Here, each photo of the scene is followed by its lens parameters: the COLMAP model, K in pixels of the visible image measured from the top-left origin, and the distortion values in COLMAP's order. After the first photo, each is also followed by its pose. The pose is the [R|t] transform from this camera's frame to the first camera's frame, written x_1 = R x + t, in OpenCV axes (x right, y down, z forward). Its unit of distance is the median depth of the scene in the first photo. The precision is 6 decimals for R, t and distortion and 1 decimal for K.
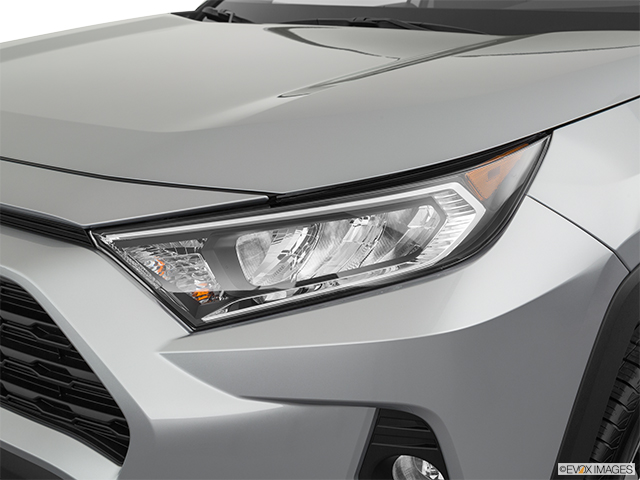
lens RADIAL K [[909.8, 0, 323.0], [0, 909.8, 240.5], [0, 0, 1]] dist [0.034661, 0.000000]
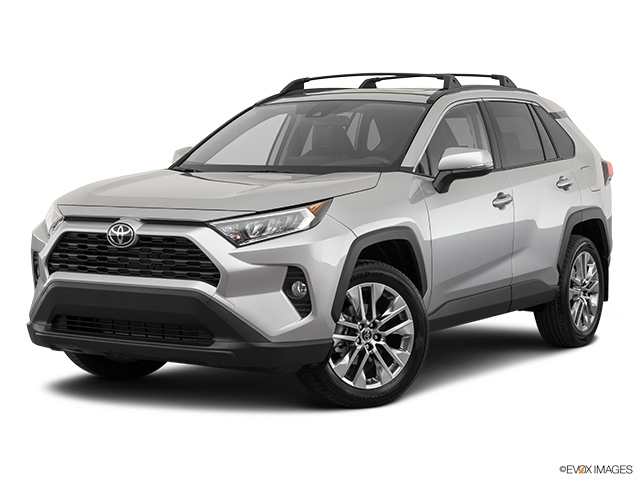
lens RADIAL K [[1327.1, 0, 319.0], [0, 1327.1, 234.2], [0, 0, 1]] dist [-0.023445, 0.000000]
pose [[0.983150, -0.009237, 0.182565, -0.771892], [0.045169, 0.980028, -0.193661, 1.065838], [-0.177130, 0.198644, 0.963932, -4.098875]]
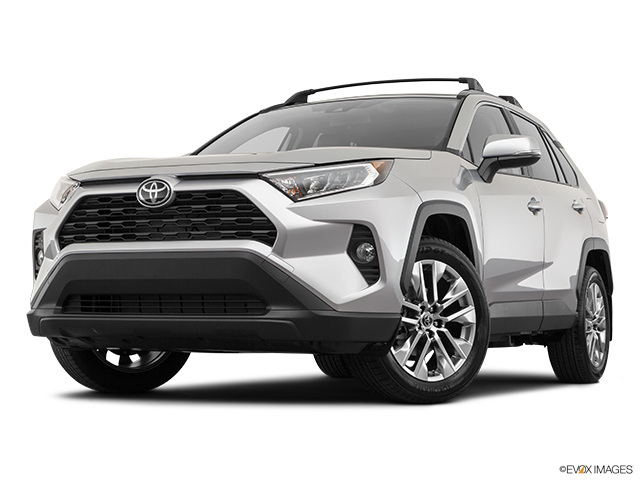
lens RADIAL K [[1229.6, 0, 321.6], [0, 1229.6, 240.2], [0, 0, 1]] dist [0.017503, 0.000000]
pose [[0.962207, 0.020671, 0.271534, -1.176751], [0.062865, 0.953321, -0.295343, 1.448328], [-0.264964, 0.301251, 0.915993, -2.806816]]
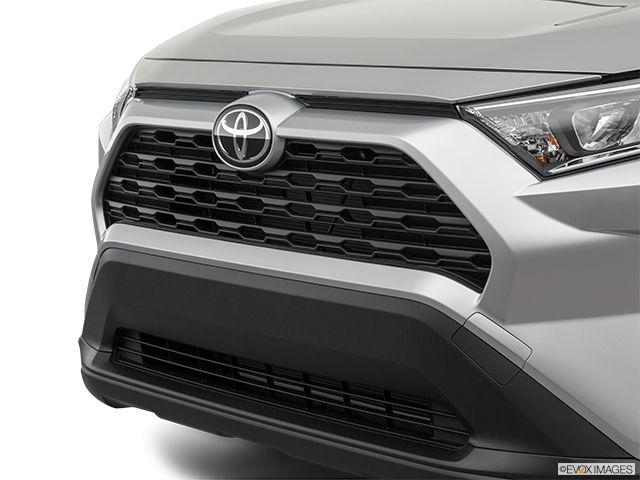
lens RADIAL K [[1723.6, 0, 320.3], [0, 1723.6, 238.6], [0, 0, 1]] dist [0.022298, 0.000000]
pose [[0.995808, 0.002584, -0.091436, -0.224869], [-0.013580, 0.992701, -0.119835, 0.457777], [0.090459, 0.120575, 0.988574, -1.336441]]
